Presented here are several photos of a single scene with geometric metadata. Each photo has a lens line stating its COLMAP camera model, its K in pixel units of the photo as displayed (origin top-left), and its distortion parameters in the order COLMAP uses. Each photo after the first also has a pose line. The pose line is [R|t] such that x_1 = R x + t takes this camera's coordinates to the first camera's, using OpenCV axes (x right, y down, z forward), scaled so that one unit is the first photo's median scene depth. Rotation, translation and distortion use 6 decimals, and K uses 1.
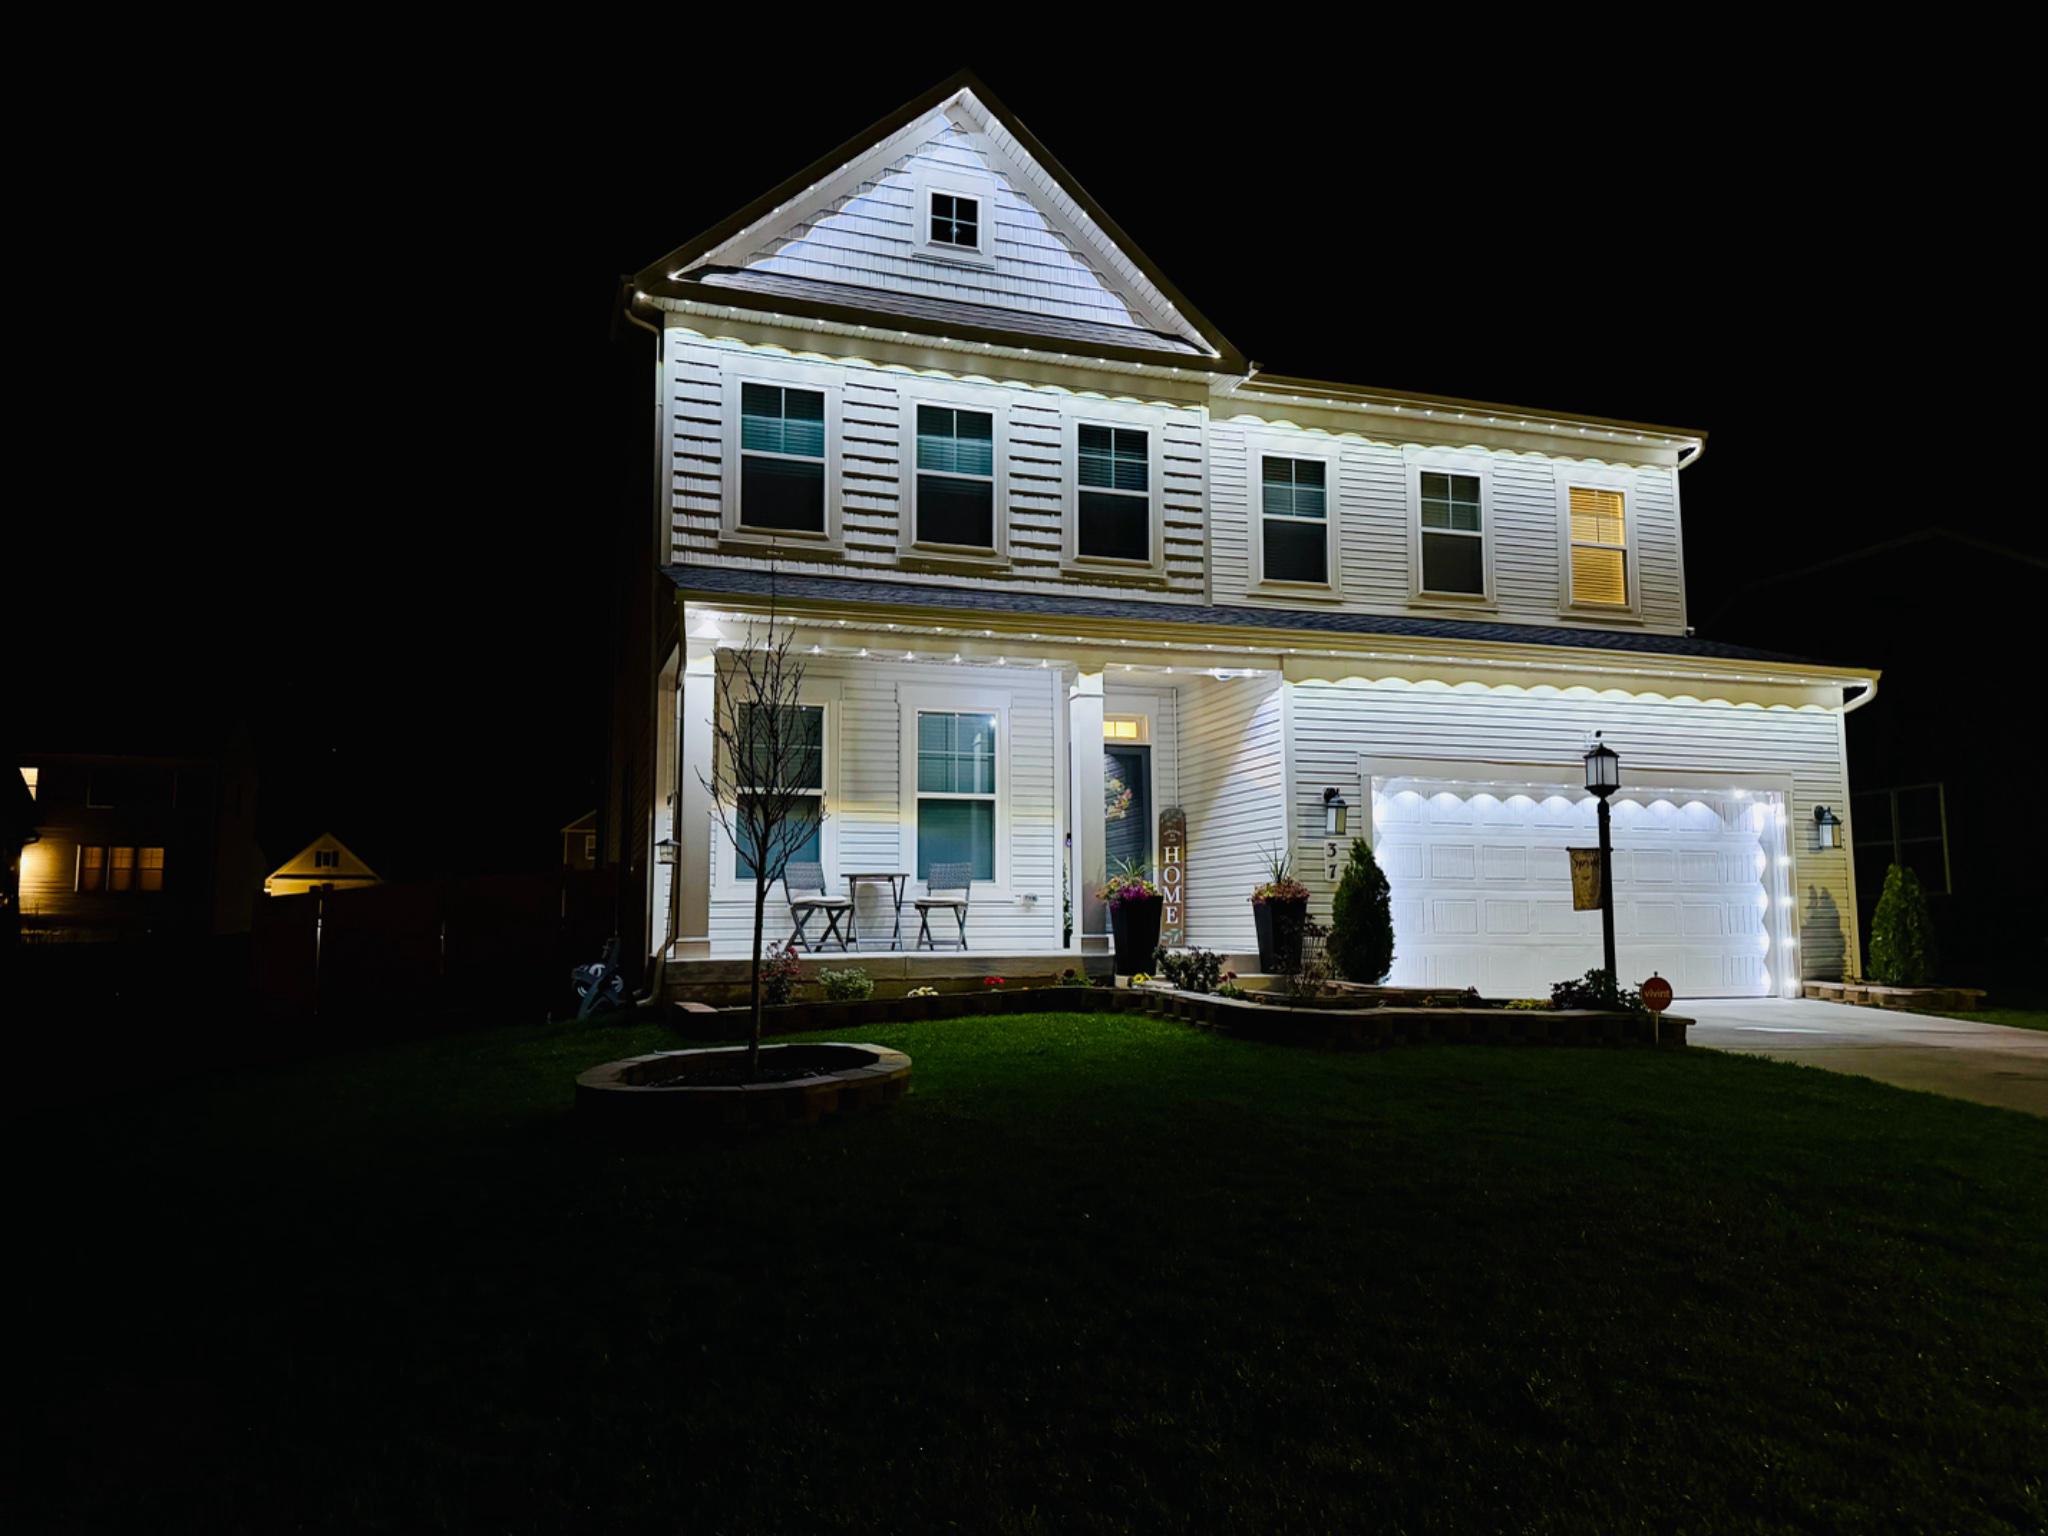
lens RADIAL K [[1423.5, 0, 1033.6], [0, 1423.5, 781.3], [0, 0, 1]] dist [0.086821, -0.070337]
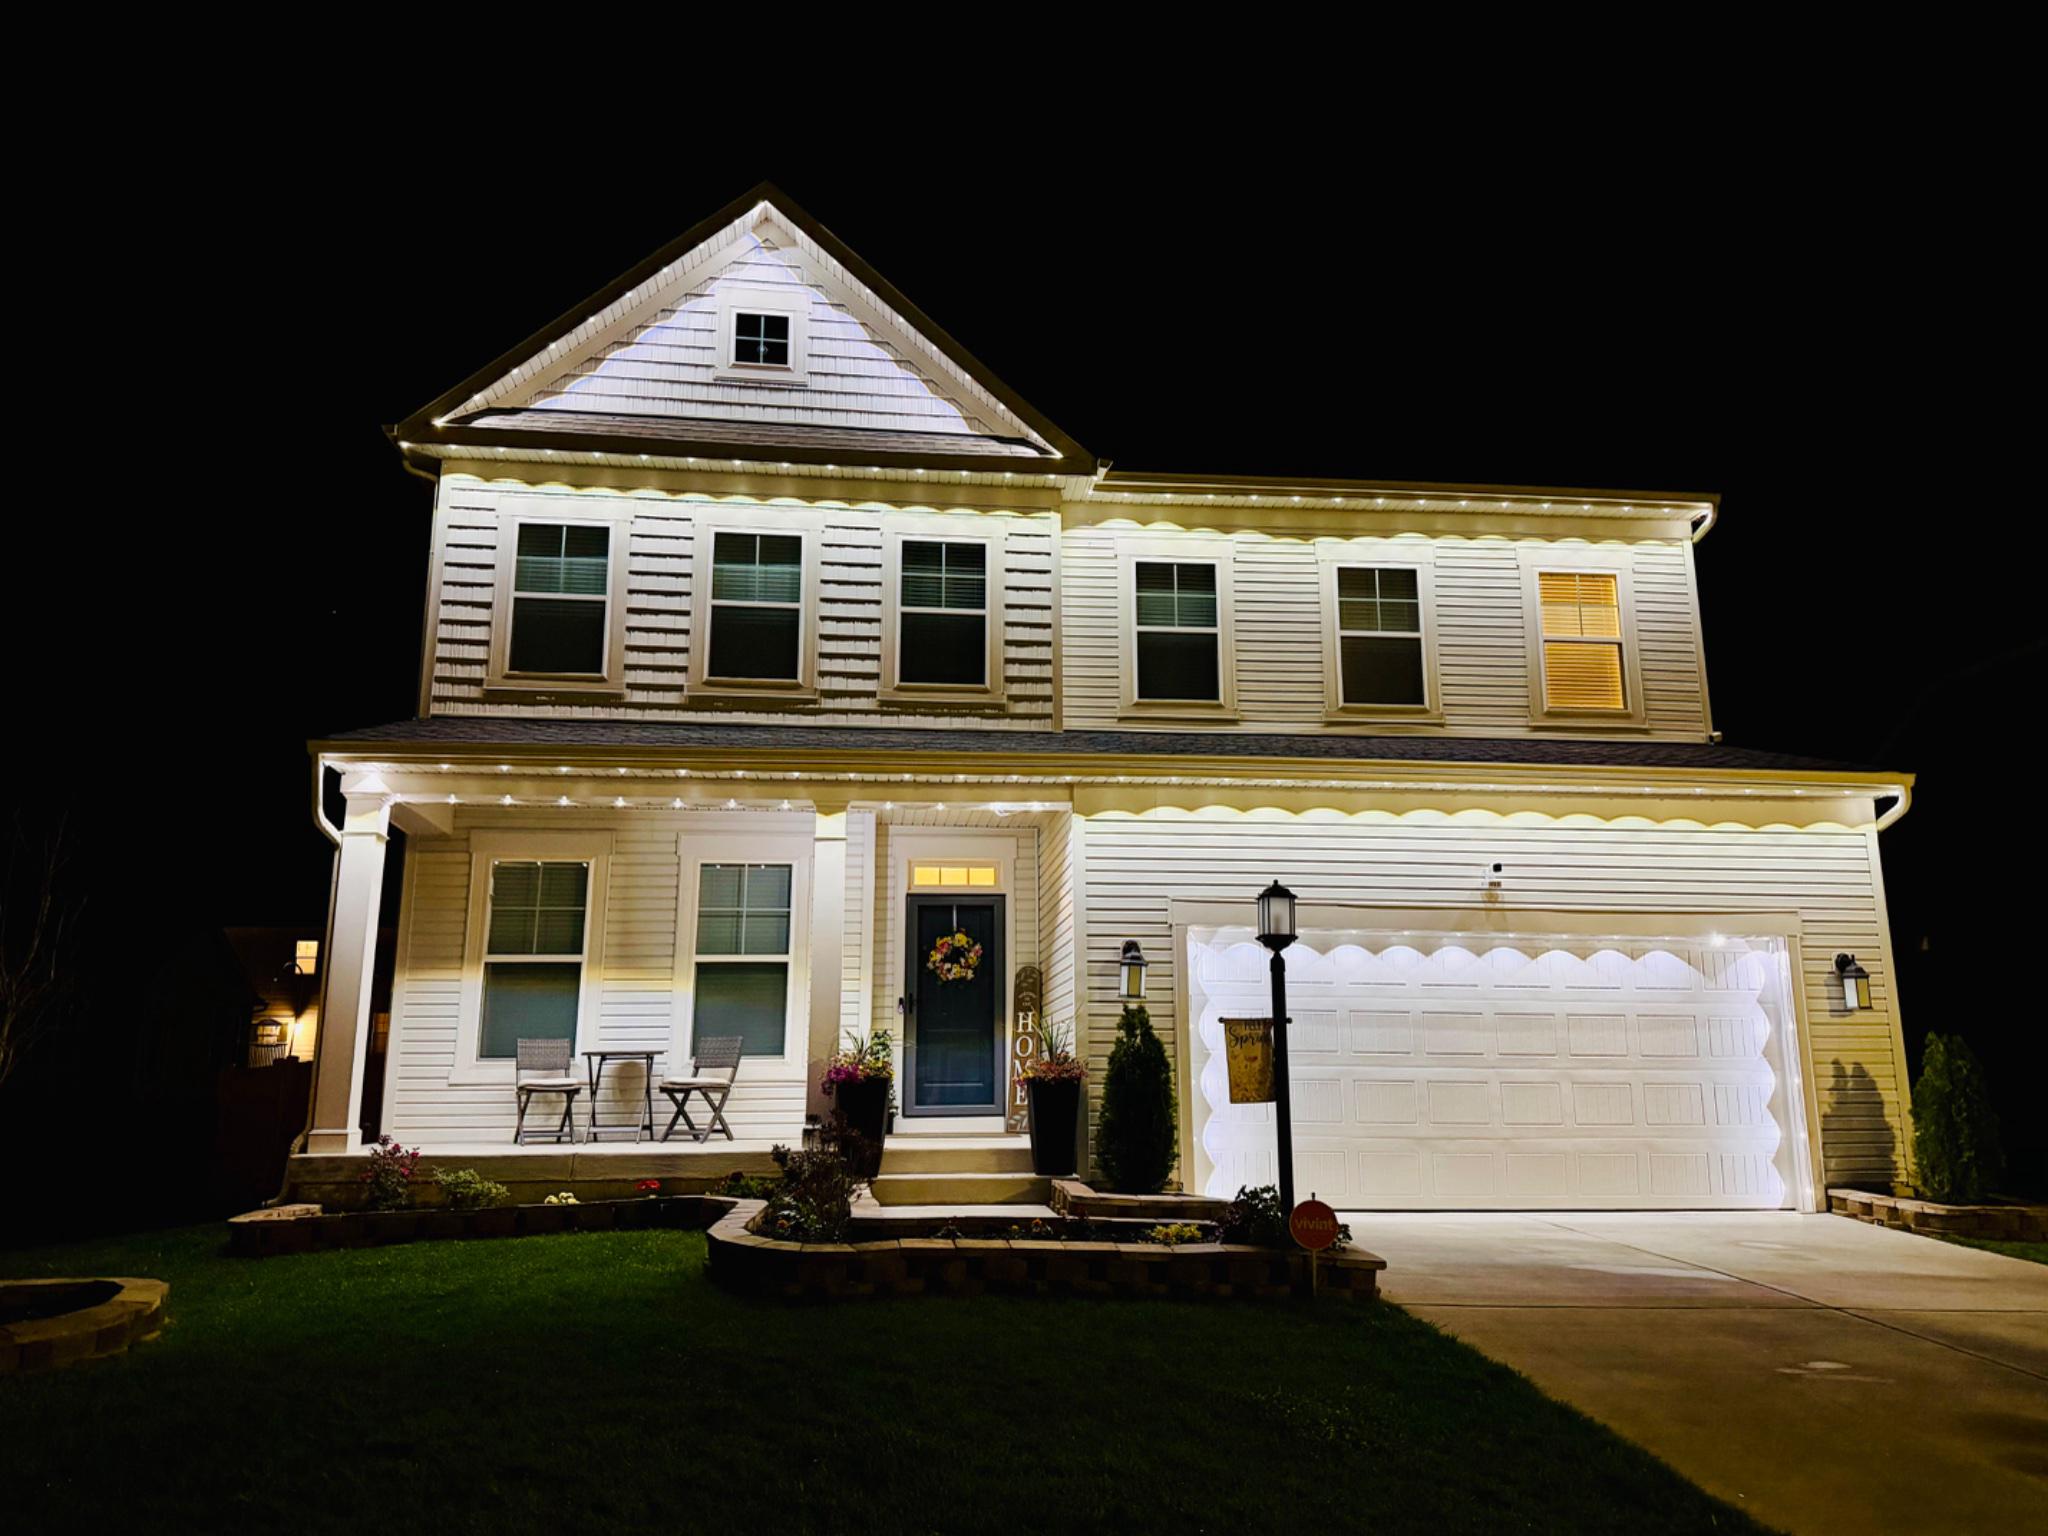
lens RADIAL K [[1423.5, 0, 1032.2], [0, 1423.5, 779.9], [0, 0, 1]] dist [0.086821, -0.070337]
pose [[0.975940, -0.044062, -0.213539, 0.305289], [0.020941, 0.993783, -0.109351, 0.000831], [0.217029, 0.102248, 0.970795, 0.161829]]
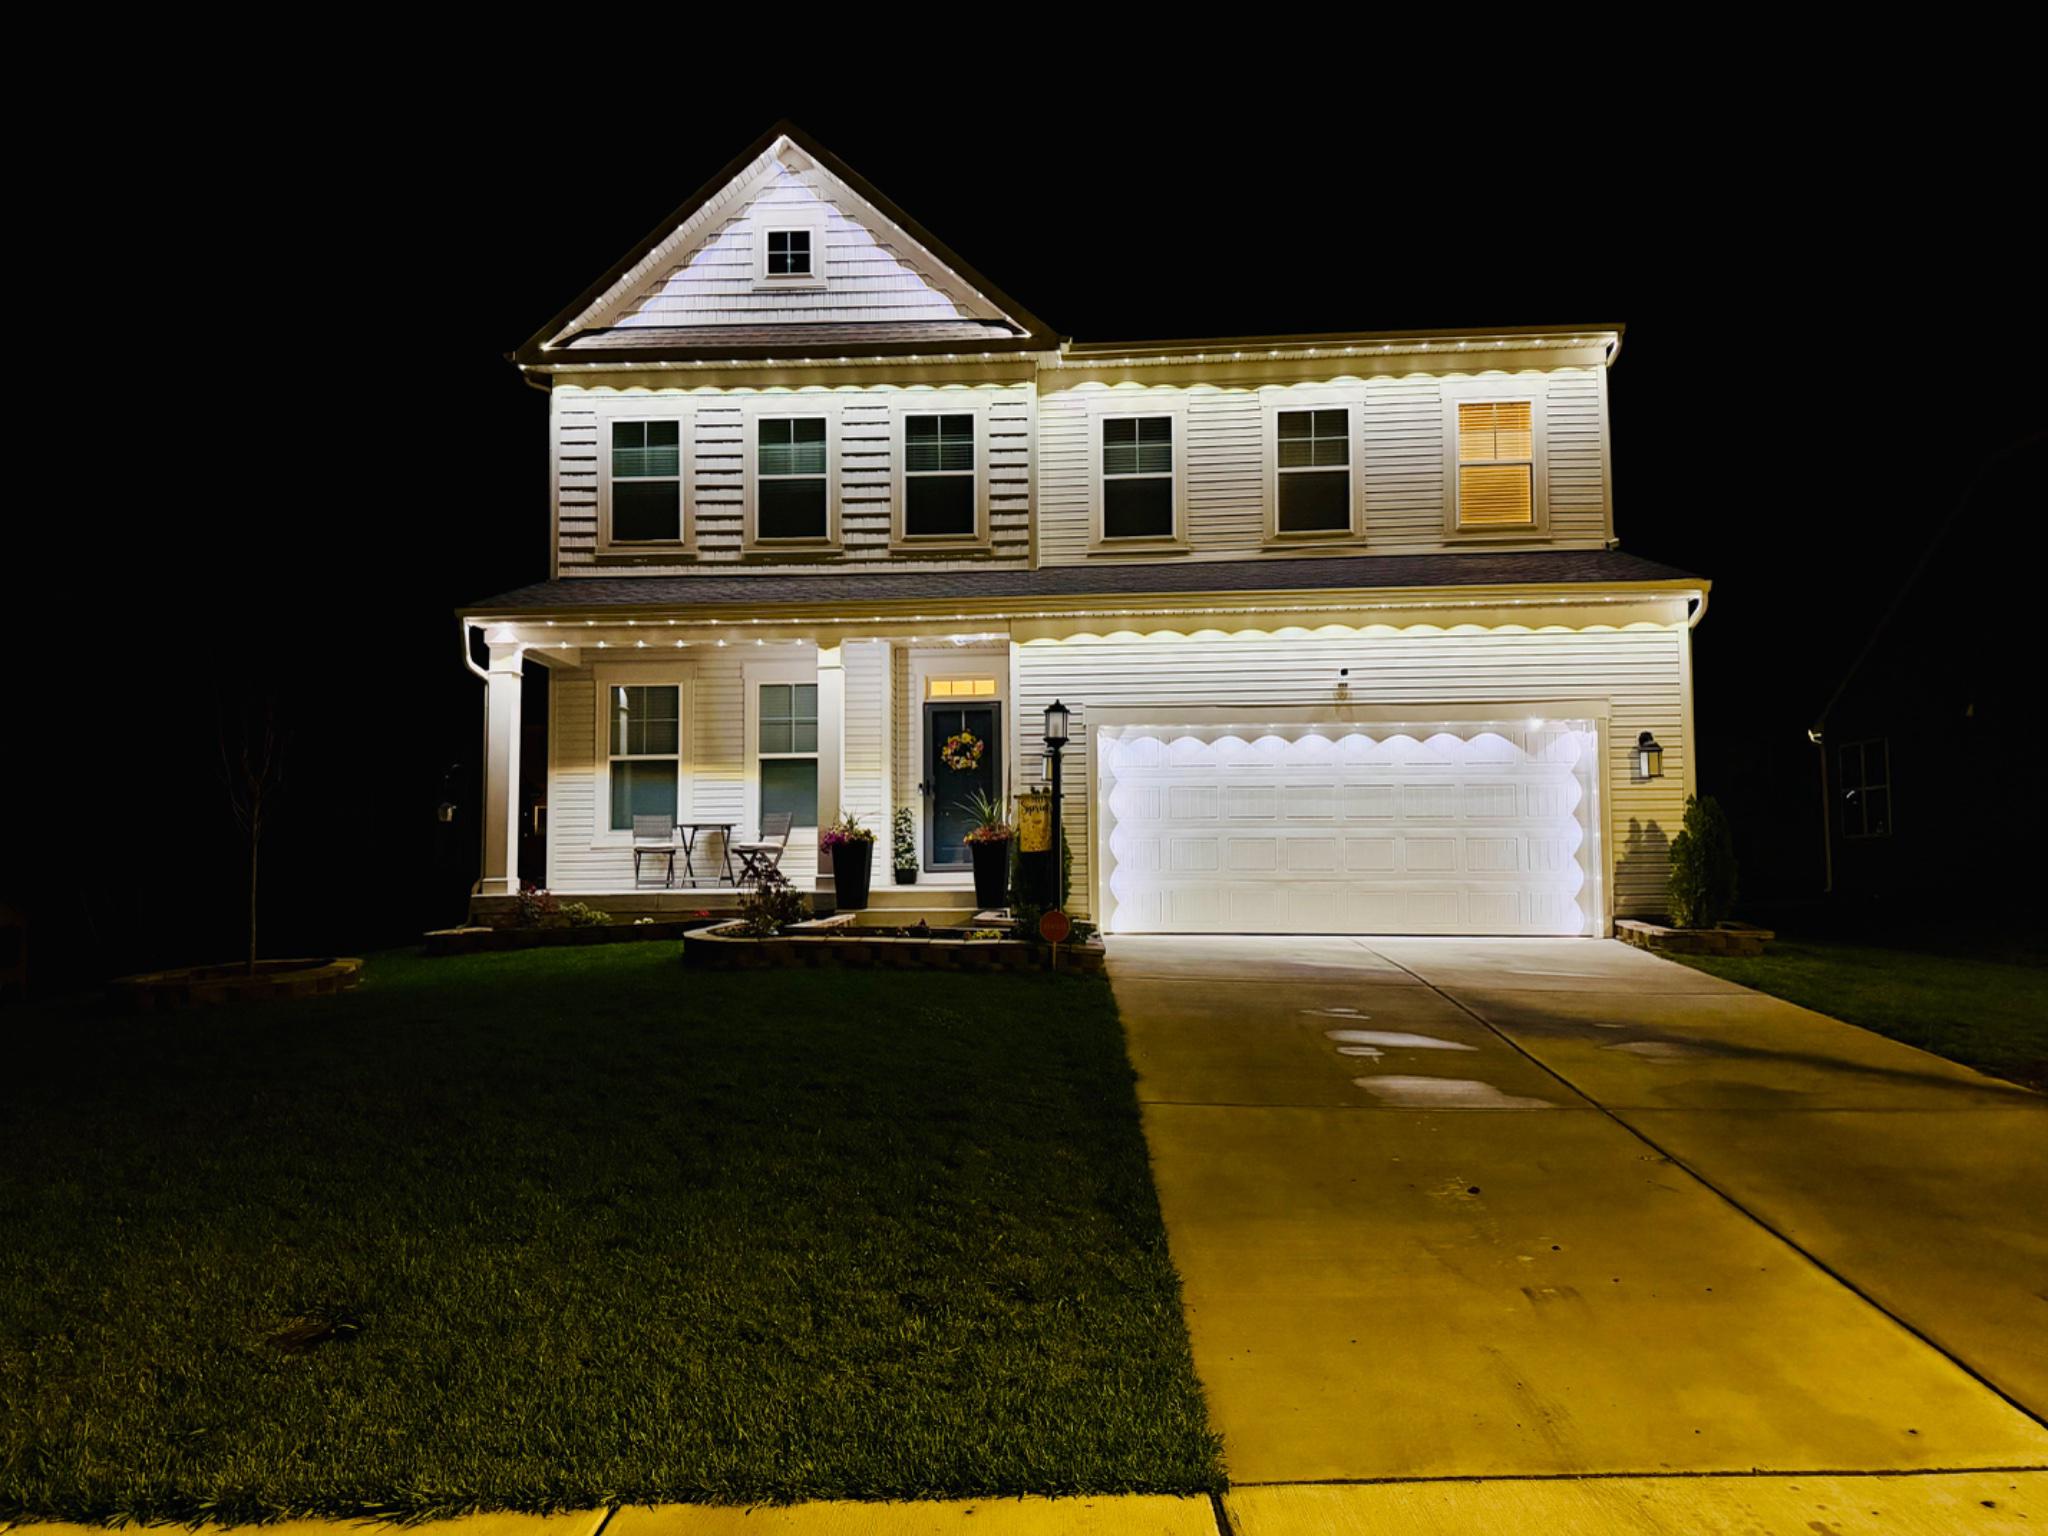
lens RADIAL K [[1423.5, 0, 1029.9], [0, 1423.5, 776.9], [0, 0, 1]] dist [0.086821, -0.070337]
pose [[0.922399, -0.027559, -0.385253, 0.556290], [0.043919, 0.998466, 0.033728, -0.002879], [0.383733, -0.048030, 0.922194, -0.003994]]
